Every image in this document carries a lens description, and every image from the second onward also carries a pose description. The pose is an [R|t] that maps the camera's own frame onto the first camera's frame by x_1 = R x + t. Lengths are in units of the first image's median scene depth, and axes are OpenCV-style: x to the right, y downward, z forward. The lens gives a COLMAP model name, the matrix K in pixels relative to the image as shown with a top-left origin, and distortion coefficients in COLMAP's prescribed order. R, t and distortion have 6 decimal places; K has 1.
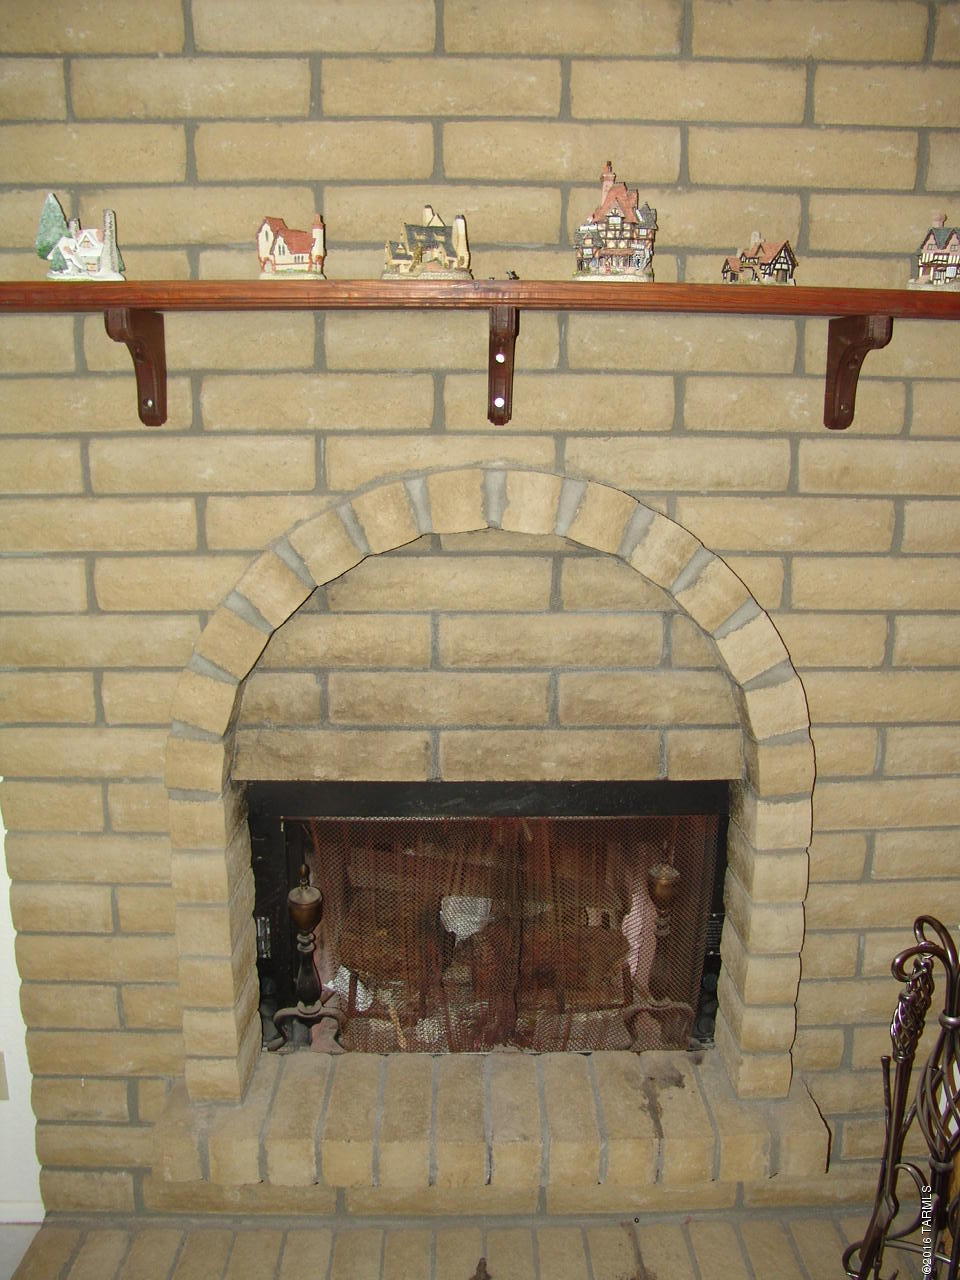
lens RADIAL K [[1067.9, 0, 479.0], [0, 1067.9, 645.5], [0, 0, 1]] dist [-0.159537, 0.134863]
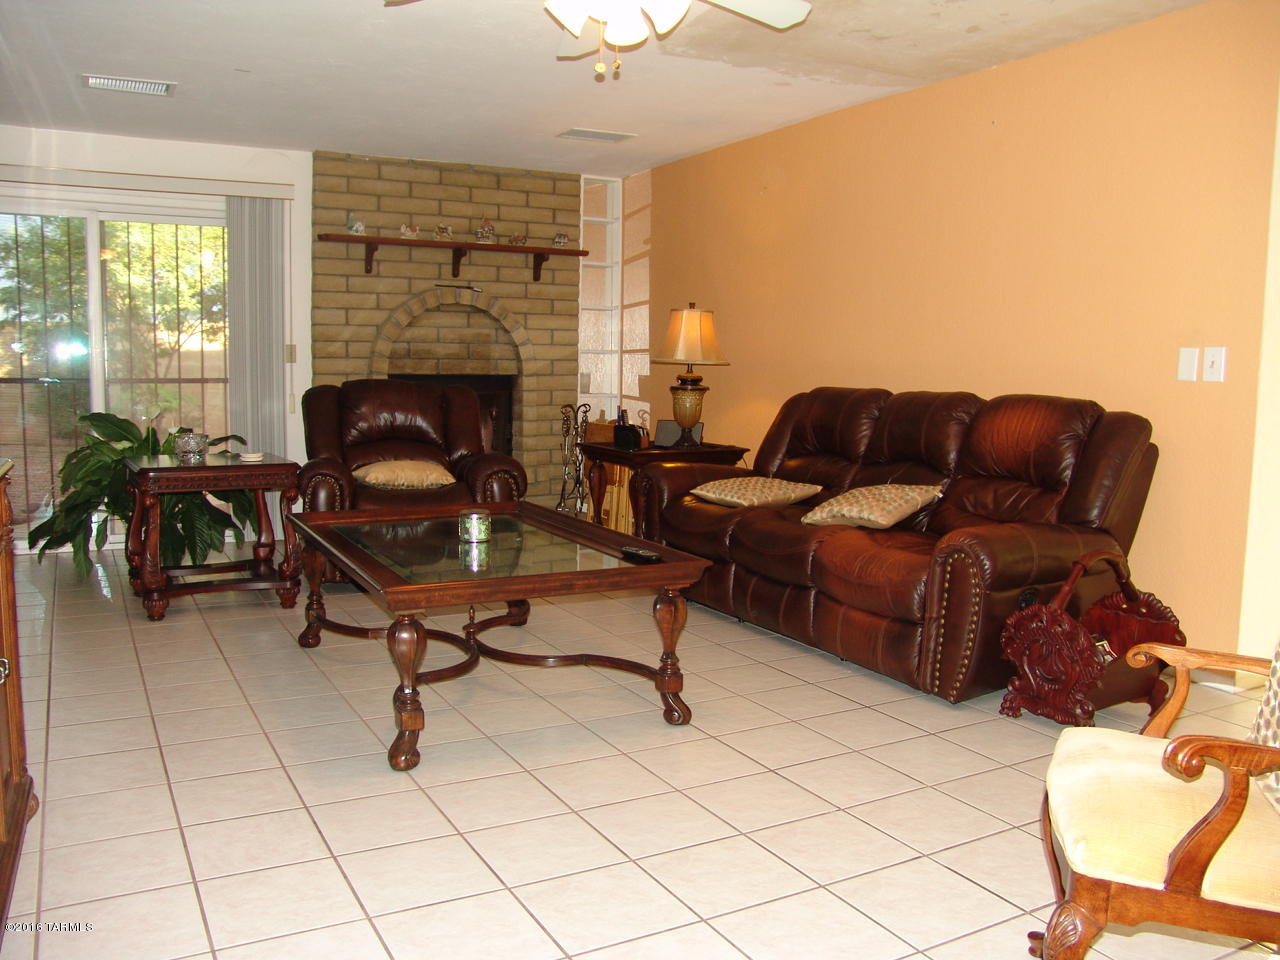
lens RADIAL K [[1067.9, 0, 641.7], [0, 1067.9, 480.1], [0, 0, 1]] dist [-0.159537, 0.134863]
pose [[0.880688, -0.042549, 0.471782, -1.236357], [0.080358, 0.994942, -0.060274, 0.816989], [-0.466832, 0.090994, 0.879652, -2.654848]]
